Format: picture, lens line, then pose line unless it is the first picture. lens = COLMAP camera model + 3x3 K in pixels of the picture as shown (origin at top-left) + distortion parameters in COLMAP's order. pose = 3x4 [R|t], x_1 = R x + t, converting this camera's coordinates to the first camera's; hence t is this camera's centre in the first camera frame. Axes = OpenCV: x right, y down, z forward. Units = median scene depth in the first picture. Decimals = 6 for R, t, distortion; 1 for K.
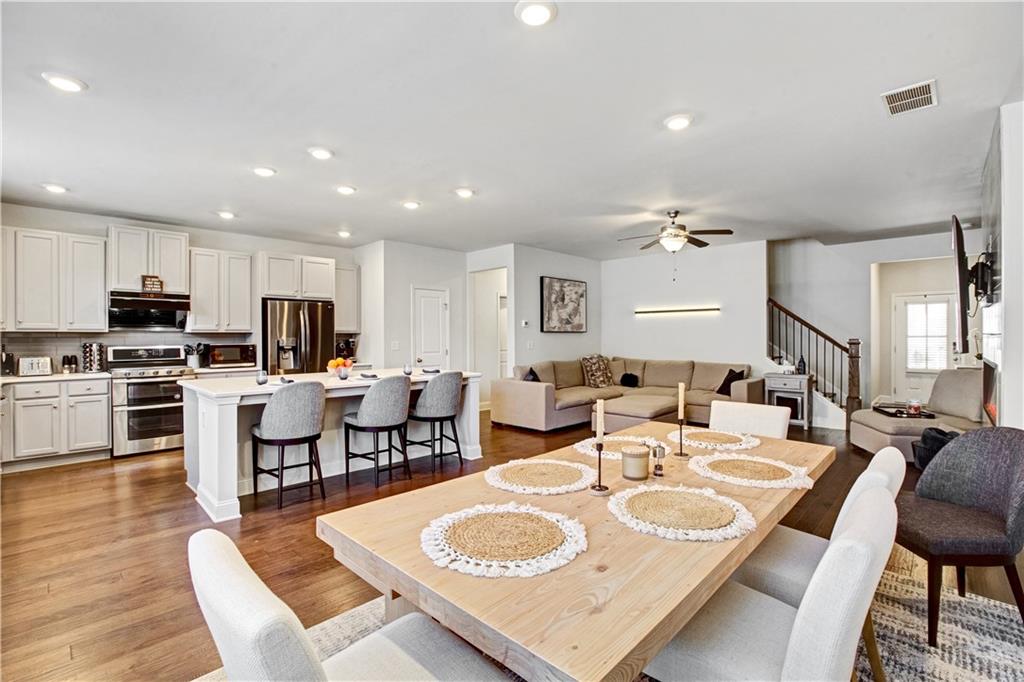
lens RADIAL K [[470.6, 0, 510.0], [0, 470.6, 339.9], [0, 0, 1]] dist [-0.059323, 0.025607]
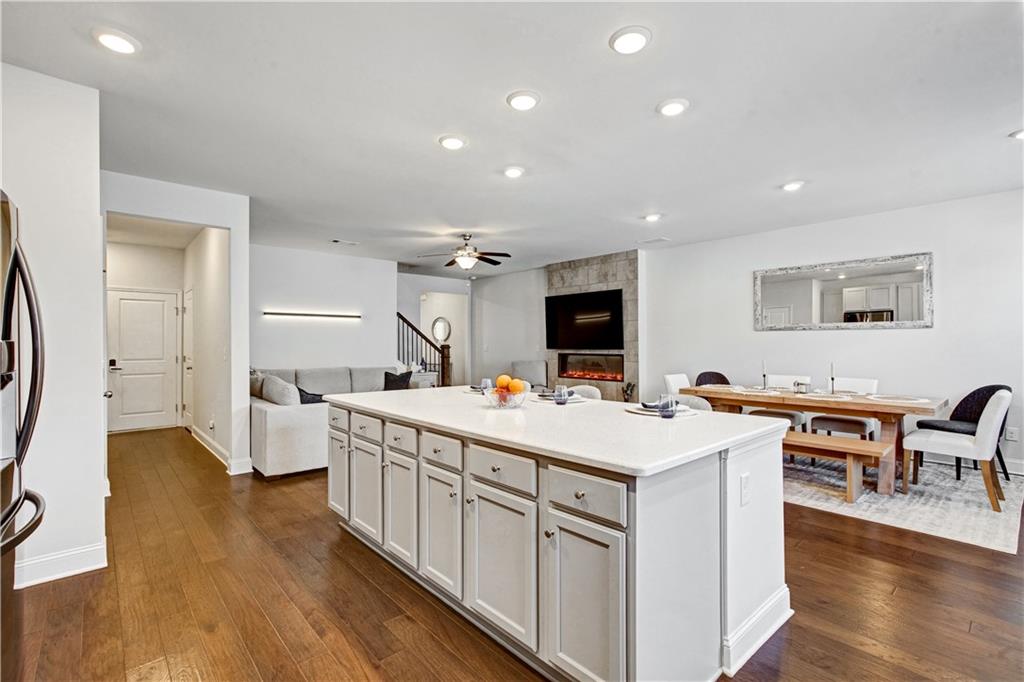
lens RADIAL K [[465.0, 0, 510.7], [0, 465.0, 338.3], [0, 0, 1]] dist [-0.036035, 0.022077]
pose [[0.070666, 0.013241, 0.997412, -0.657200], [0.008830, 0.999864, -0.013899, 0.000460], [-0.997461, 0.009789, 0.070540, 0.664977]]
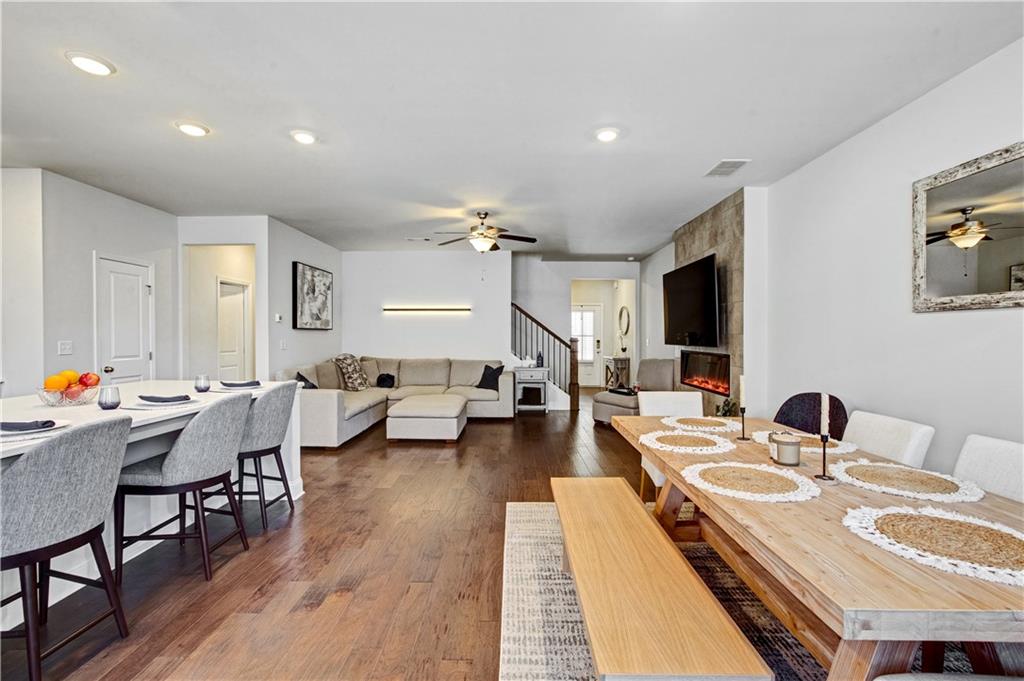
lens RADIAL K [[465.0, 0, 510.7], [0, 465.0, 337.8], [0, 0, 1]] dist [-0.036035, 0.022077]
pose [[0.726006, 0.001056, 0.687687, -0.251324], [0.000293, 0.999998, -0.001844, 0.000842], [-0.687688, 0.001540, 0.726005, 0.178625]]
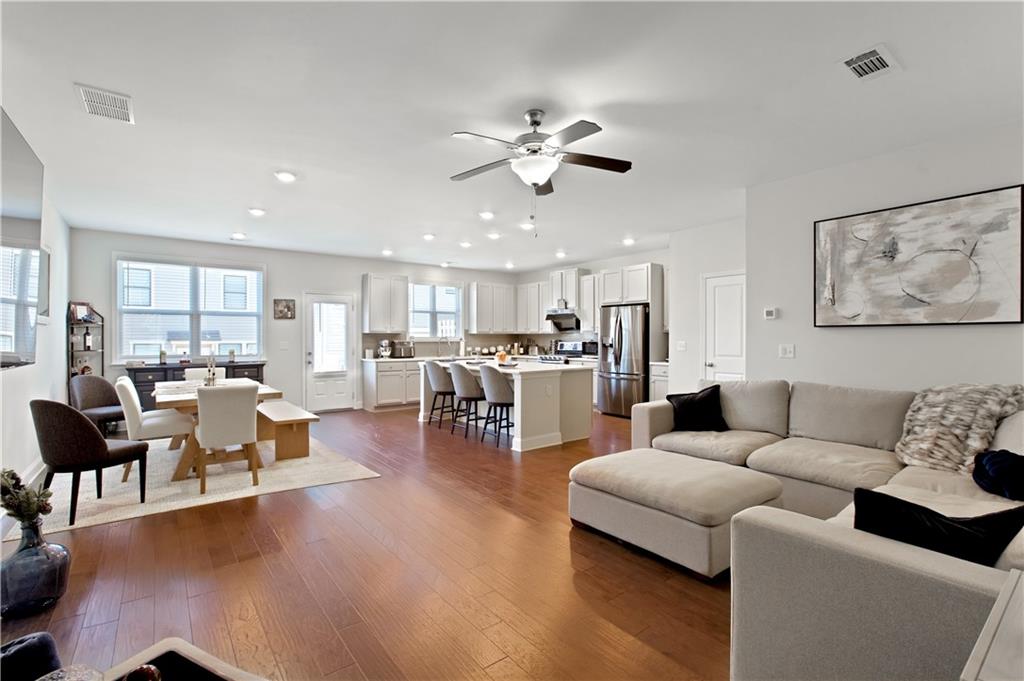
lens RADIAL K [[465.0, 0, 510.7], [0, 465.0, 337.8], [0, 0, 1]] dist [-0.036035, 0.022077]
pose [[-0.156838, 0.004263, -0.987615, 0.744292], [-0.003232, 0.999983, 0.004830, -0.007381], [0.987619, 0.003950, -0.156822, 0.872331]]
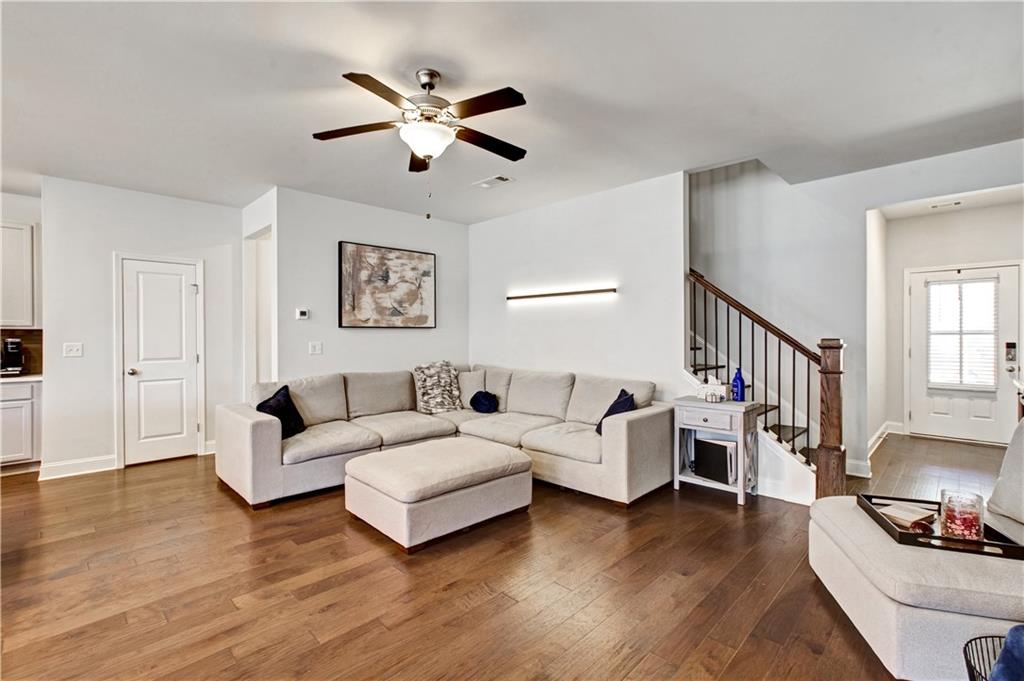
lens RADIAL K [[465.0, 0, 510.7], [0, 465.0, 337.8], [0, 0, 1]] dist [-0.036035, 0.022077]
pose [[0.999870, -0.000685, -0.016104, 0.367077], [0.000706, 0.999999, 0.001306, -0.004025], [0.016103, -0.001317, 0.999869, 0.435218]]
